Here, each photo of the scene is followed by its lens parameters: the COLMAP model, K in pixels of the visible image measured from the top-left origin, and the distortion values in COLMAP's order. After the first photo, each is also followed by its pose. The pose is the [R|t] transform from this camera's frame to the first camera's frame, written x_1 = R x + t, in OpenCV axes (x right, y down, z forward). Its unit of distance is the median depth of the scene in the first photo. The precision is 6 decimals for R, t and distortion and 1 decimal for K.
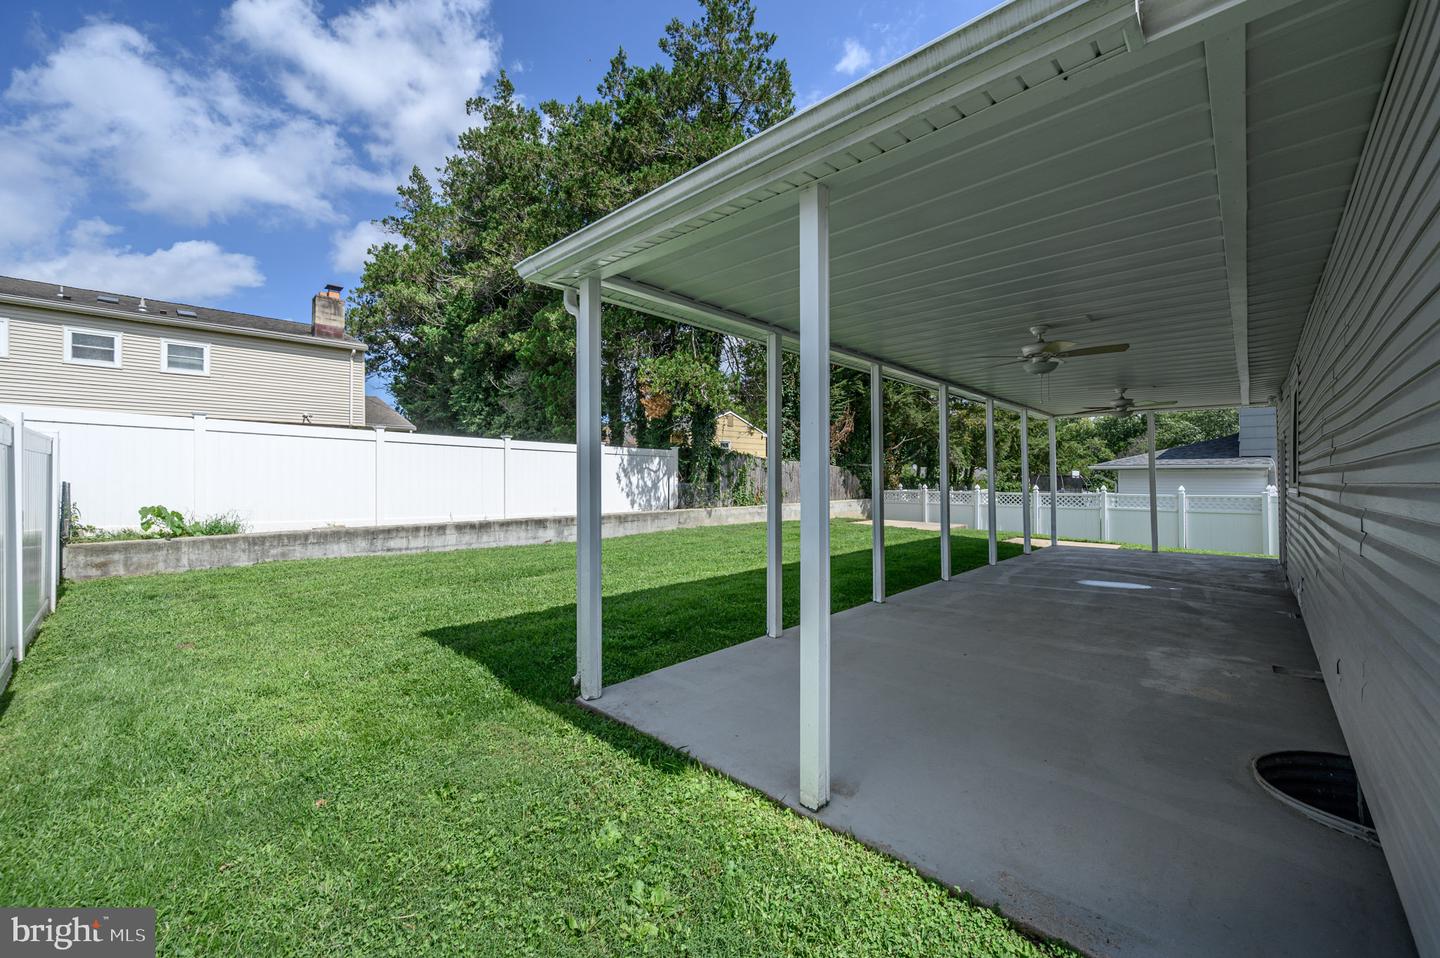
lens RADIAL K [[570.0, 0, 712.0], [0, 570.0, 478.0], [0, 0, 1]] dist [-0.004902, 0.000942]
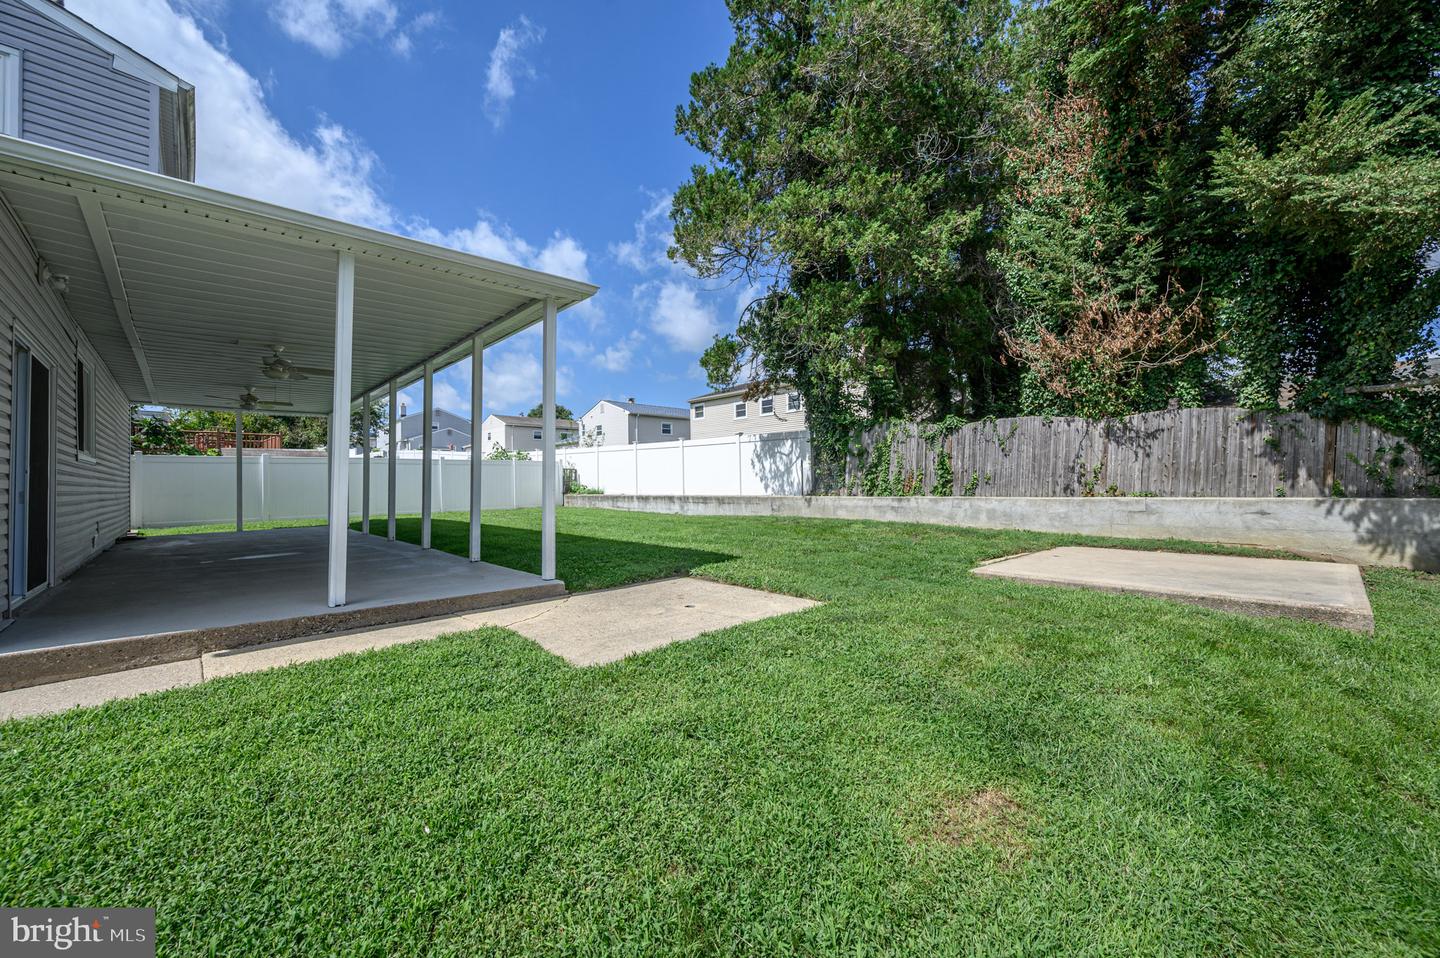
lens RADIAL K [[570.0, 0, 709.4], [0, 570.0, 484.5], [0, 0, 1]] dist [-0.004902, 0.000942]
pose [[-0.067644, 0.001731, -0.997708, 0.859382], [0.015537, 0.999879, 0.000681, 0.035344], [0.997589, -0.015456, -0.067663, 0.937210]]
